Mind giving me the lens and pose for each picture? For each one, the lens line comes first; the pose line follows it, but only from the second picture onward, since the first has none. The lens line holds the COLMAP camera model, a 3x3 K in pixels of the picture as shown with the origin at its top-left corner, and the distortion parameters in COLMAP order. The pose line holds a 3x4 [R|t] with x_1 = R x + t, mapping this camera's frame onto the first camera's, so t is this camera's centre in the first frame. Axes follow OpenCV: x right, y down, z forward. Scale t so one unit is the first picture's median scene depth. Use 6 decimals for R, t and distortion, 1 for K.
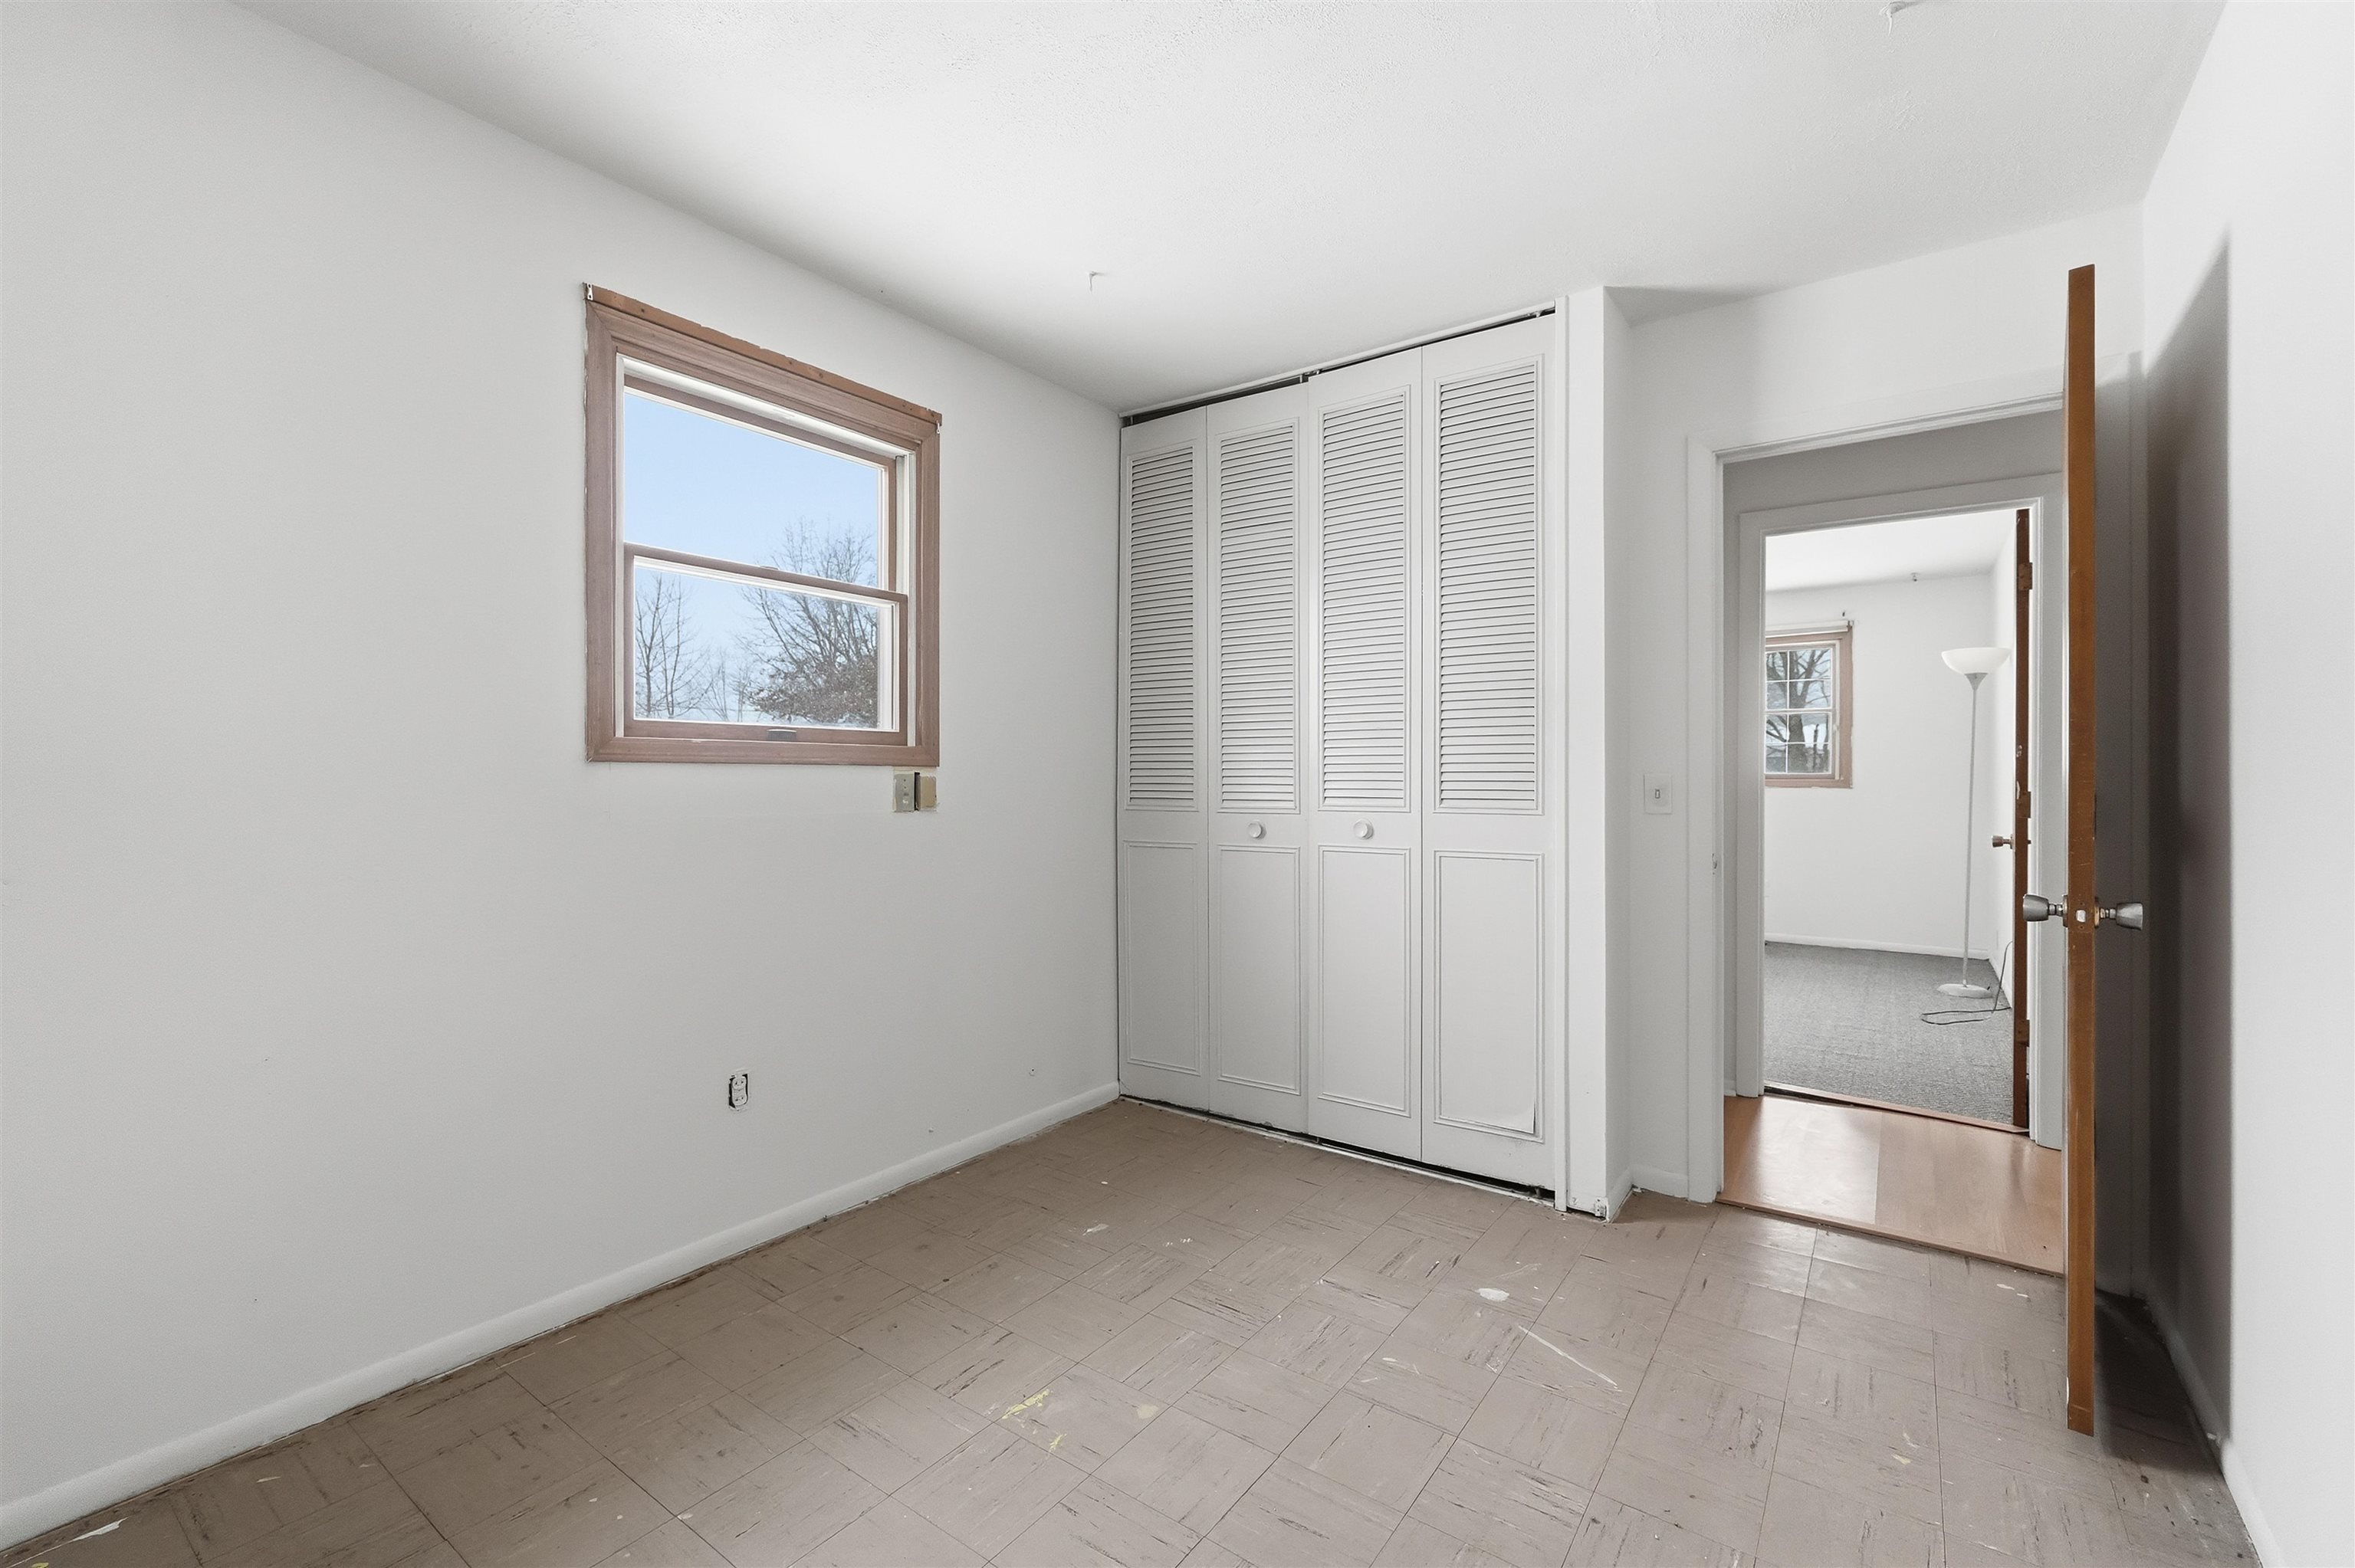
lens RADIAL K [[1000.2, 0, 1183.2], [0, 1000.2, 775.2], [0, 0, 1]] dist [0.000296, -0.000230]
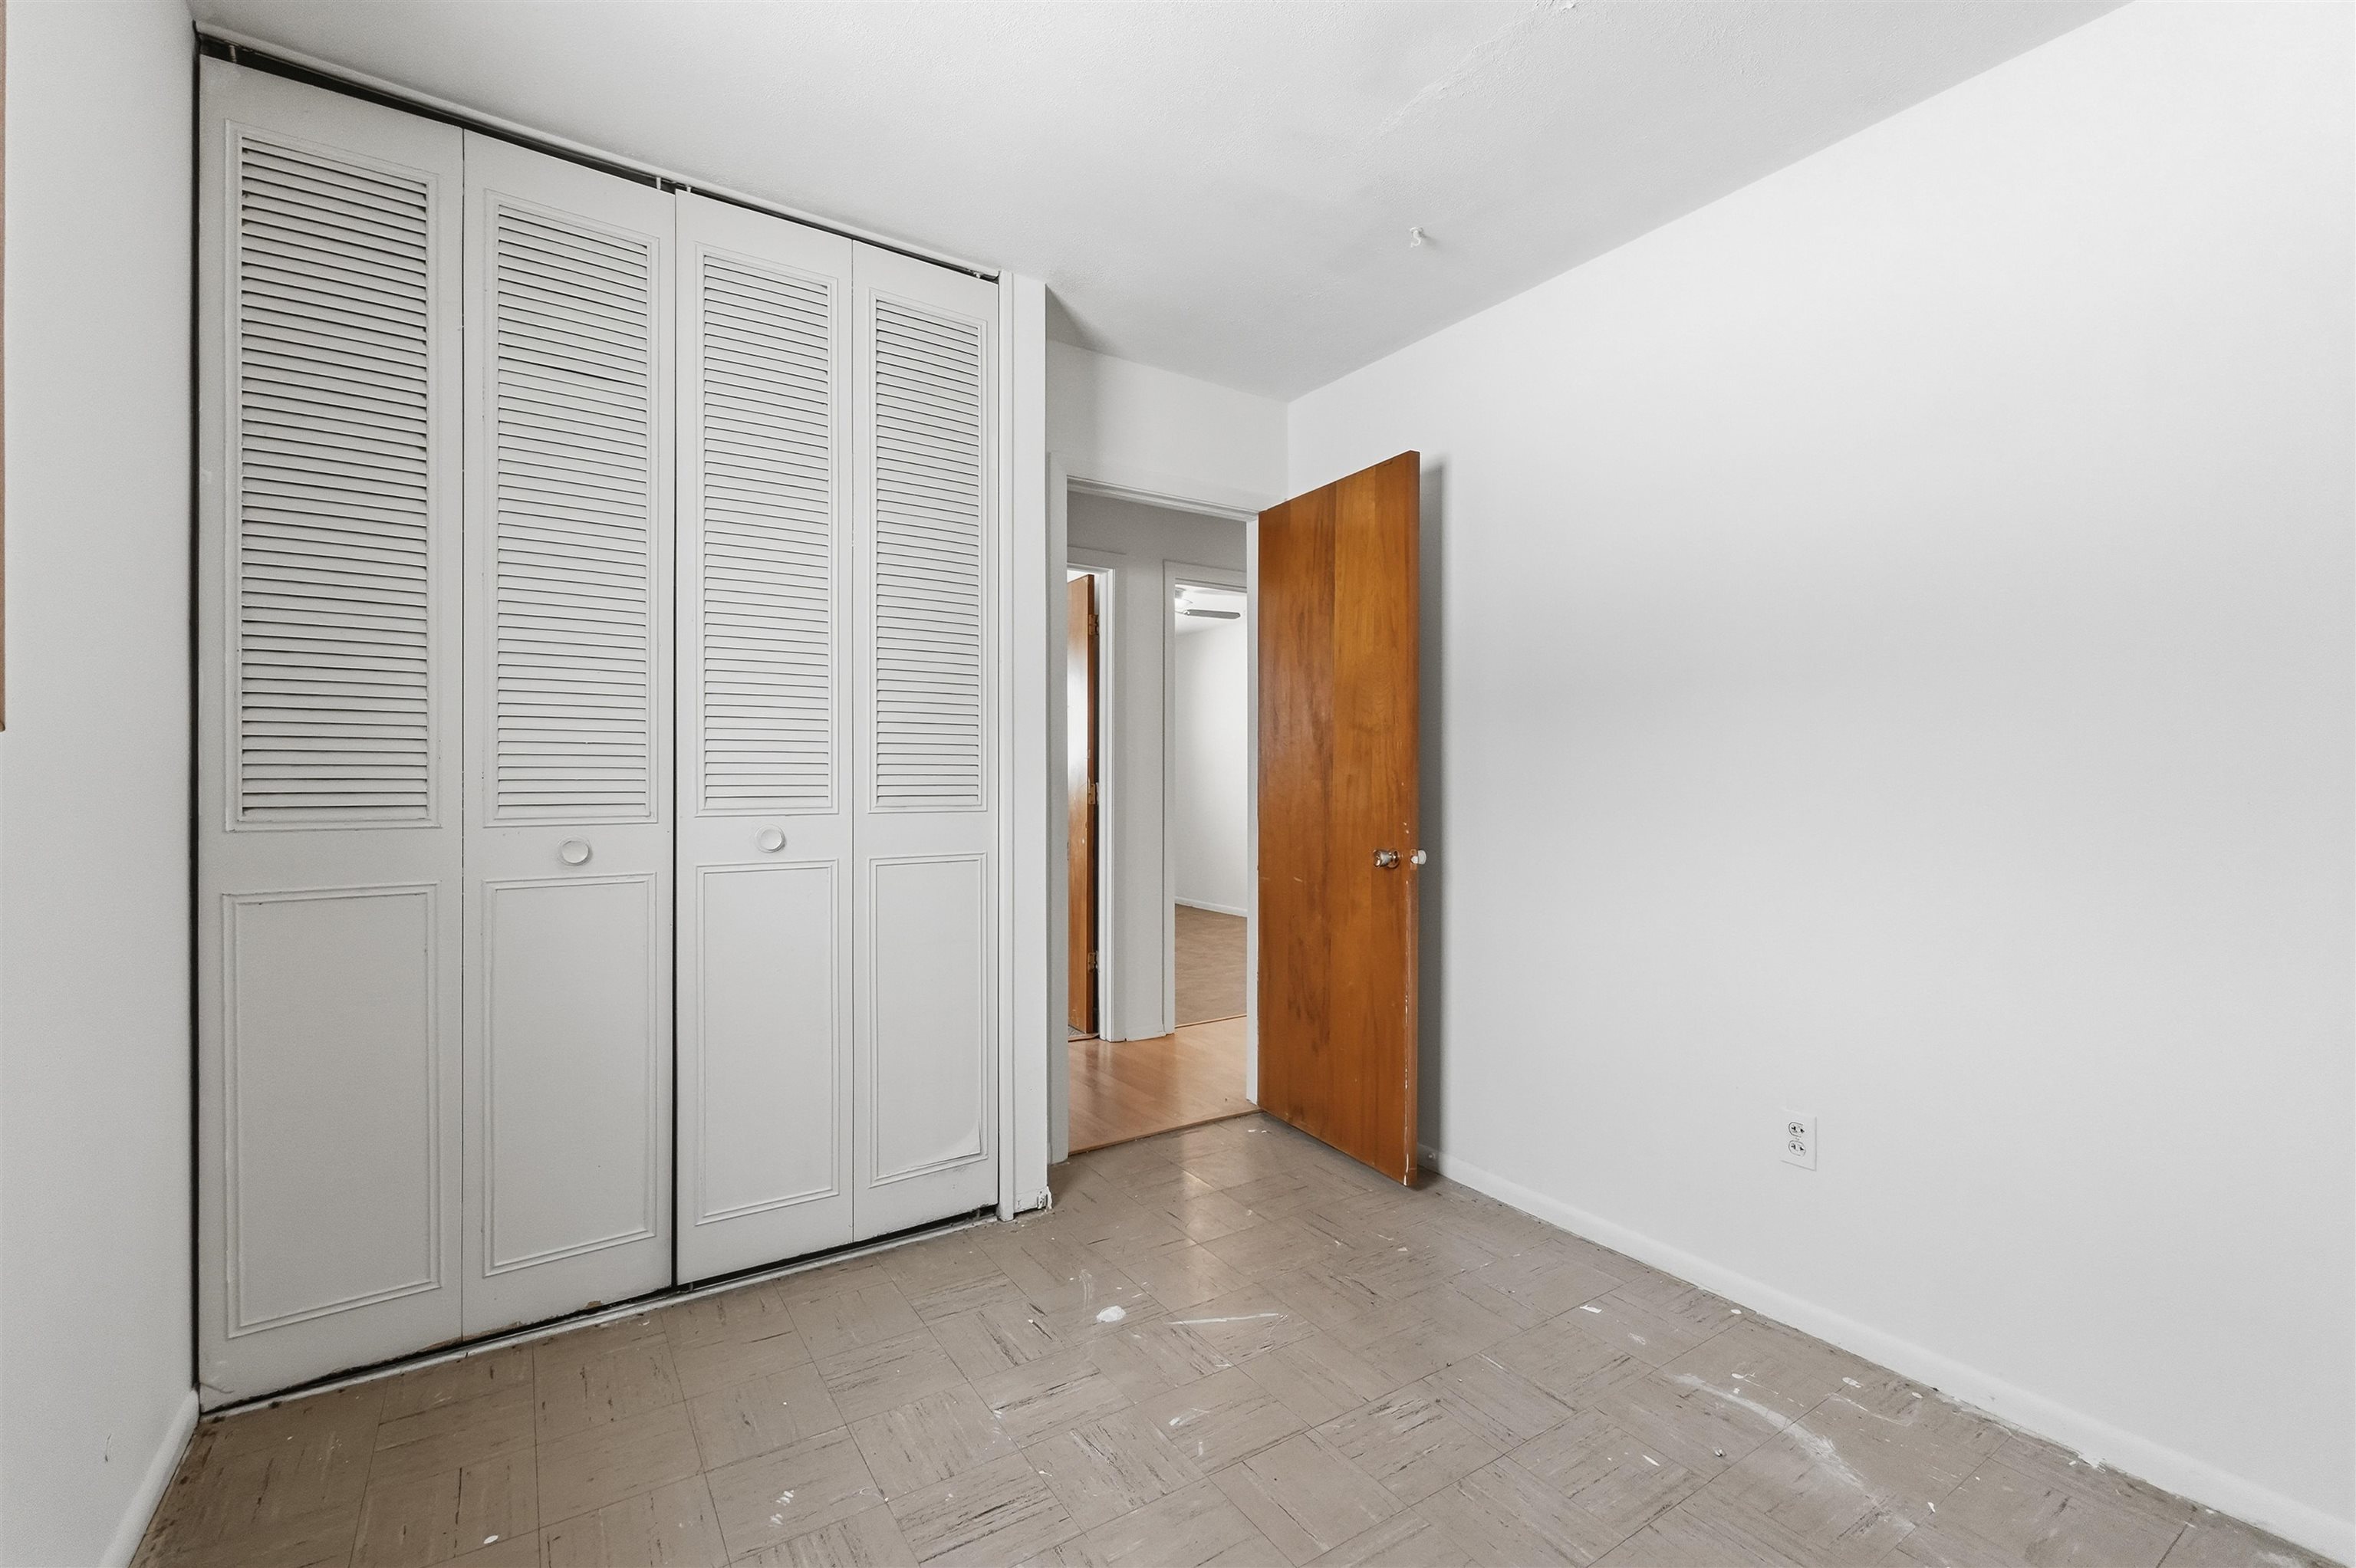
lens RADIAL K [[1000.7, 0, 1185.1], [0, 1000.7, 775.5], [0, 0, 1]] dist [0.000296, -0.000230]
pose [[0.355423, 0.000126, 0.934706, -0.449339], [-0.006786, 0.999974, 0.002445, 0.002717], [-0.934681, -0.007212, 0.355414, 0.484387]]
